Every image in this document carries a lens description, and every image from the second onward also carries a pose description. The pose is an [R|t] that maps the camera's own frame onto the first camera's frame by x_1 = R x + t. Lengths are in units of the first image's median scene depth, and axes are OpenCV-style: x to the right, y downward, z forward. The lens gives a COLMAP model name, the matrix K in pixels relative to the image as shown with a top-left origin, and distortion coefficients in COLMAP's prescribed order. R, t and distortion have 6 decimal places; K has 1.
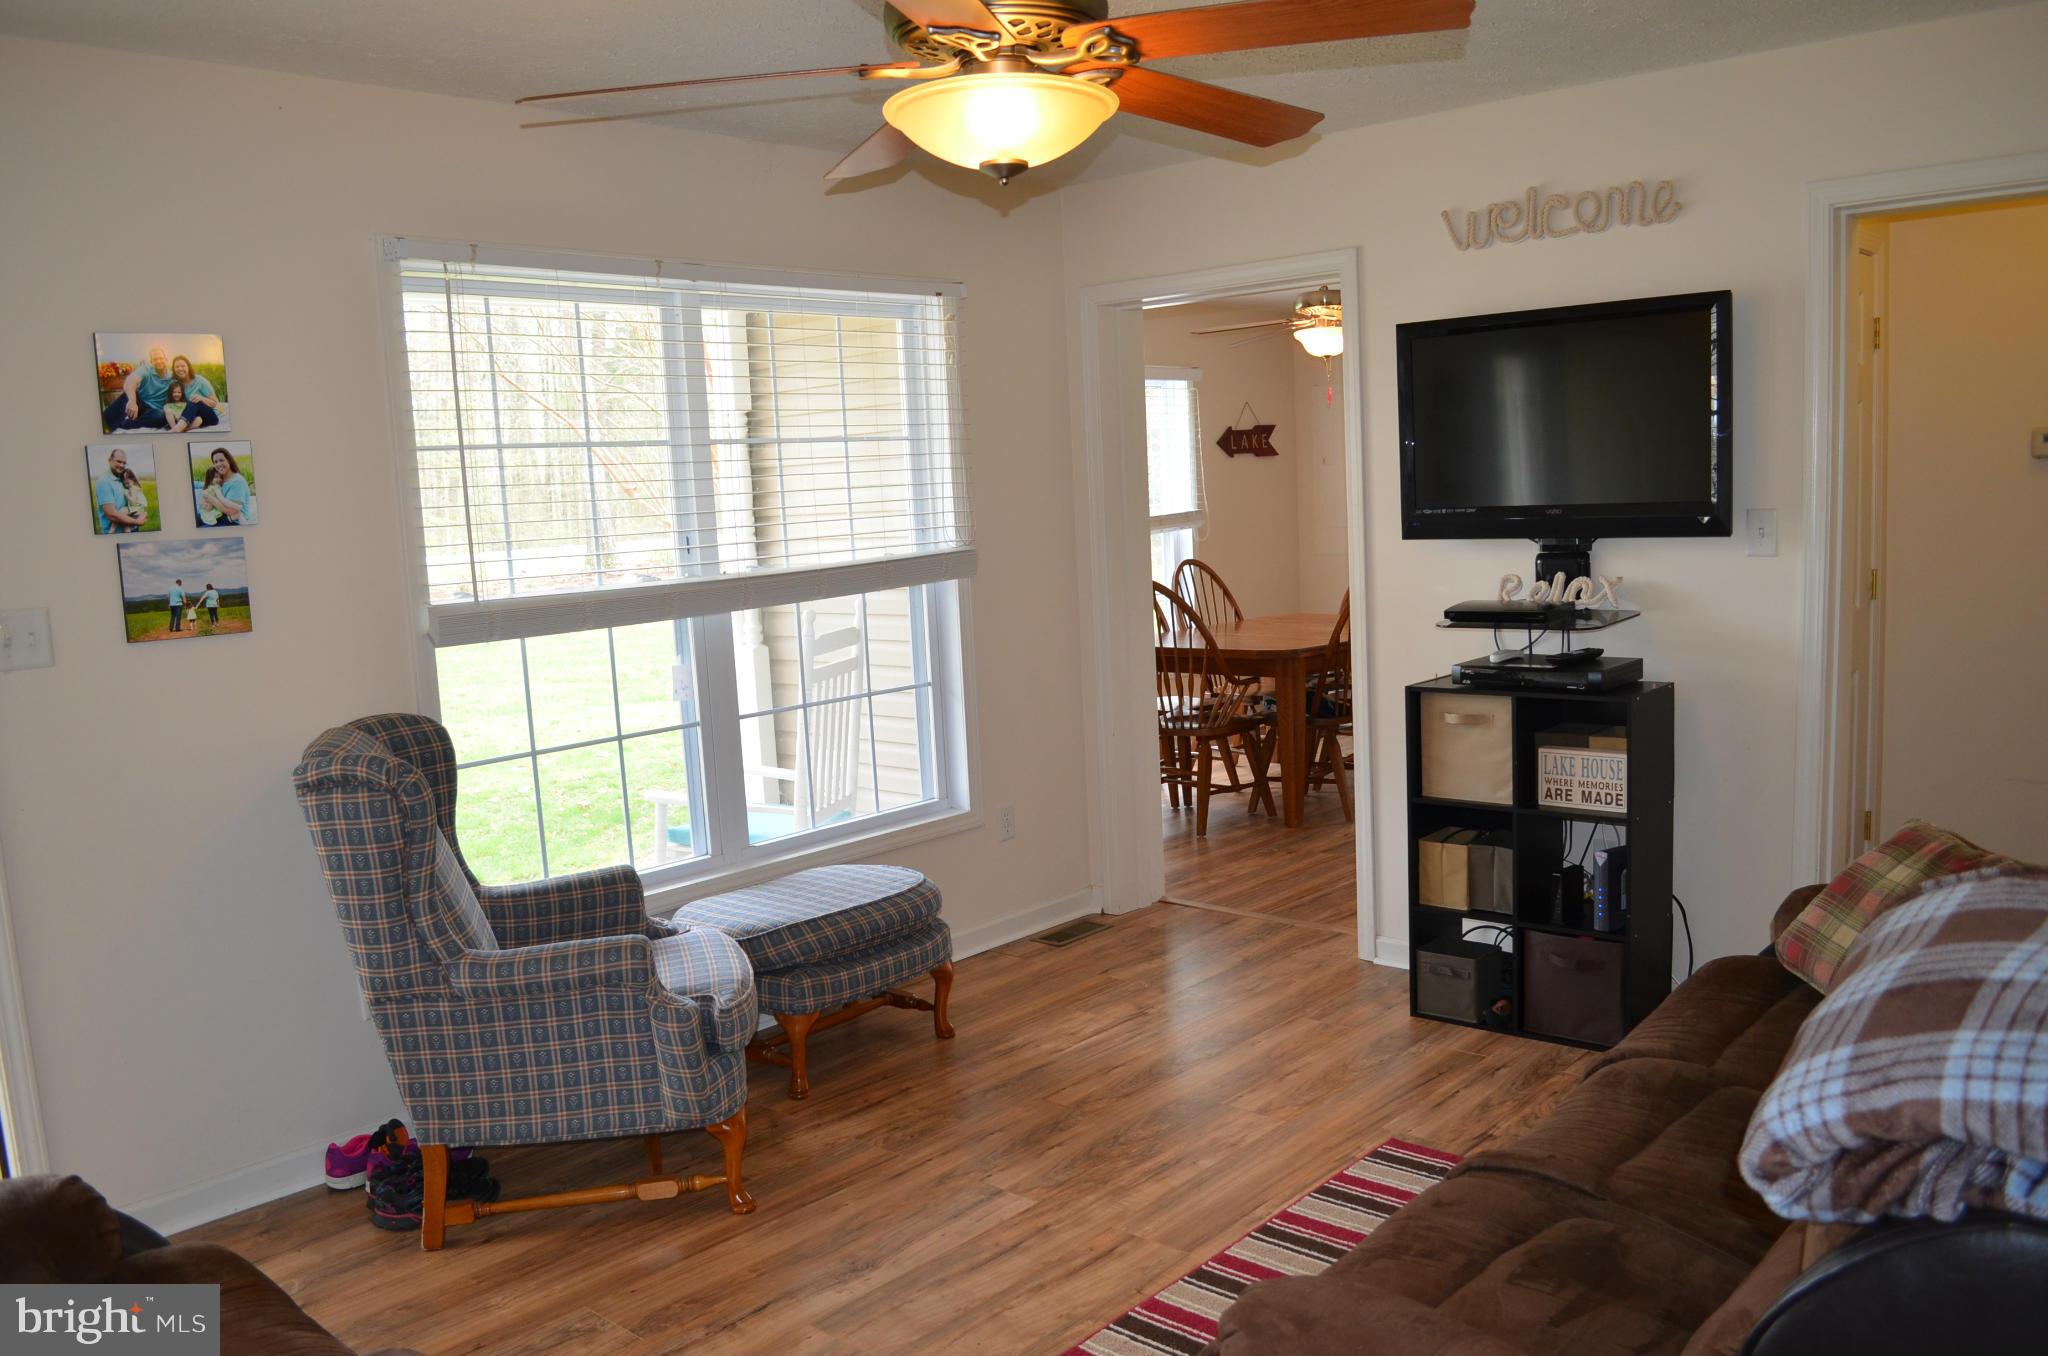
lens RADIAL K [[1570.2, 0, 984.7], [0, 1570.2, 709.3], [0, 0, 1]] dist [-0.083820, -0.000923]
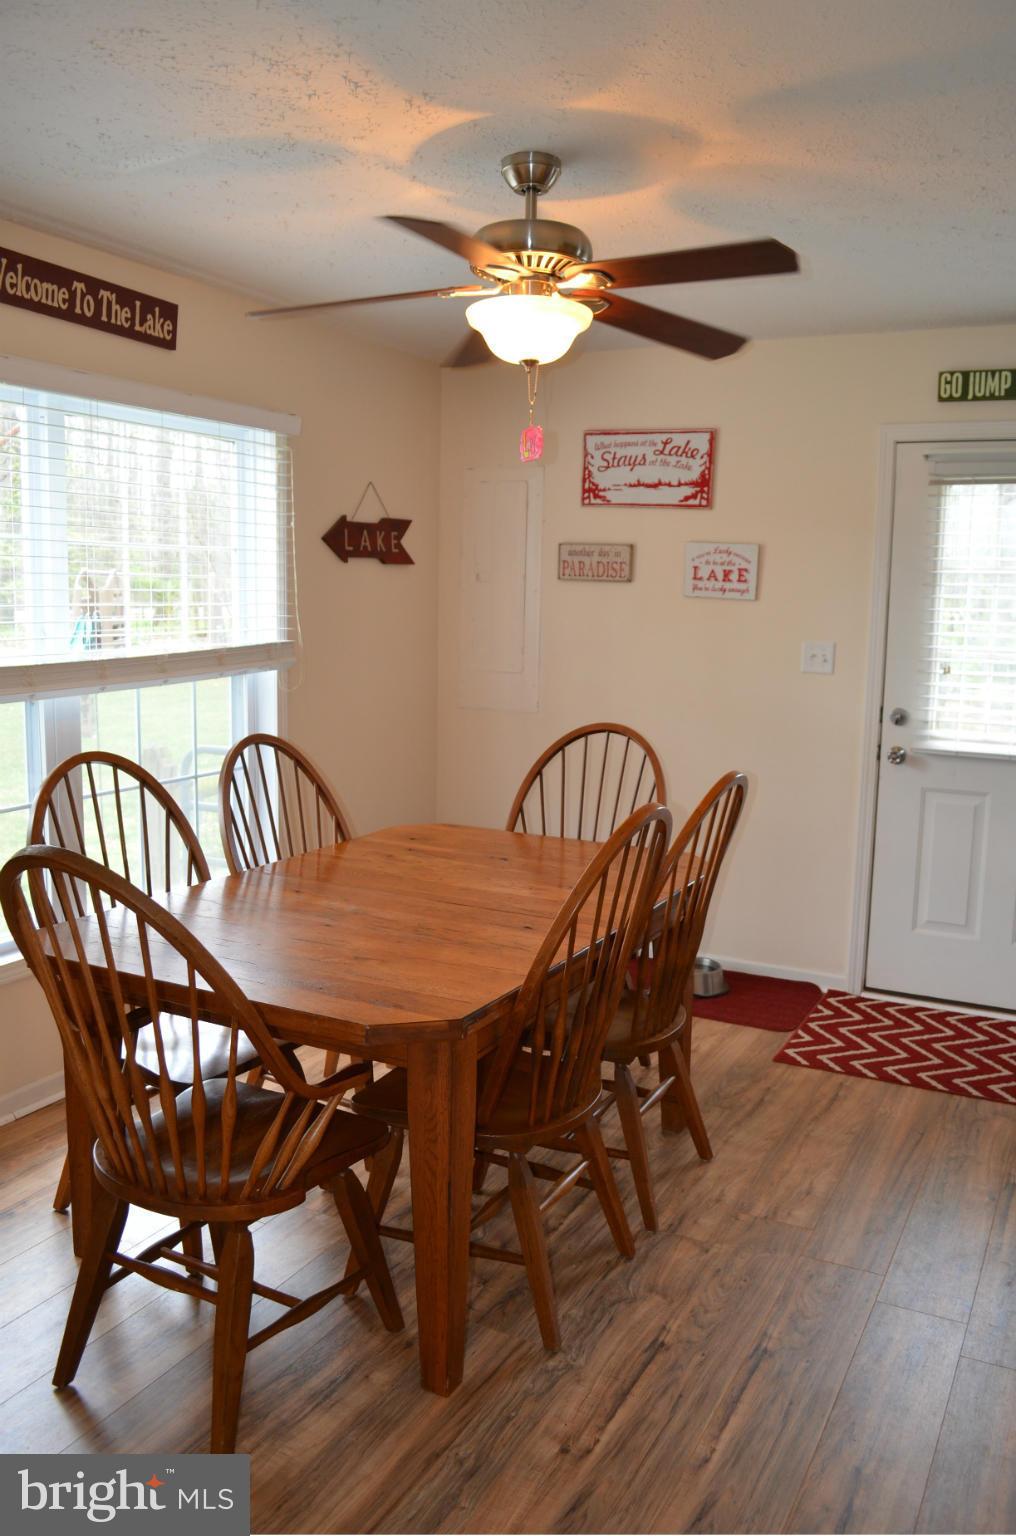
lens RADIAL K [[1177.6, 0, 508.0], [0, 1177.6, 768.0], [0, 0, 1]] dist [-0.083820, -0.000923]
pose [[0.960159, 0.027940, 0.278055, 0.122658], [-0.029796, 0.999553, 0.002451, -0.106926], [-0.277862, -0.010638, 0.960562, 0.695994]]
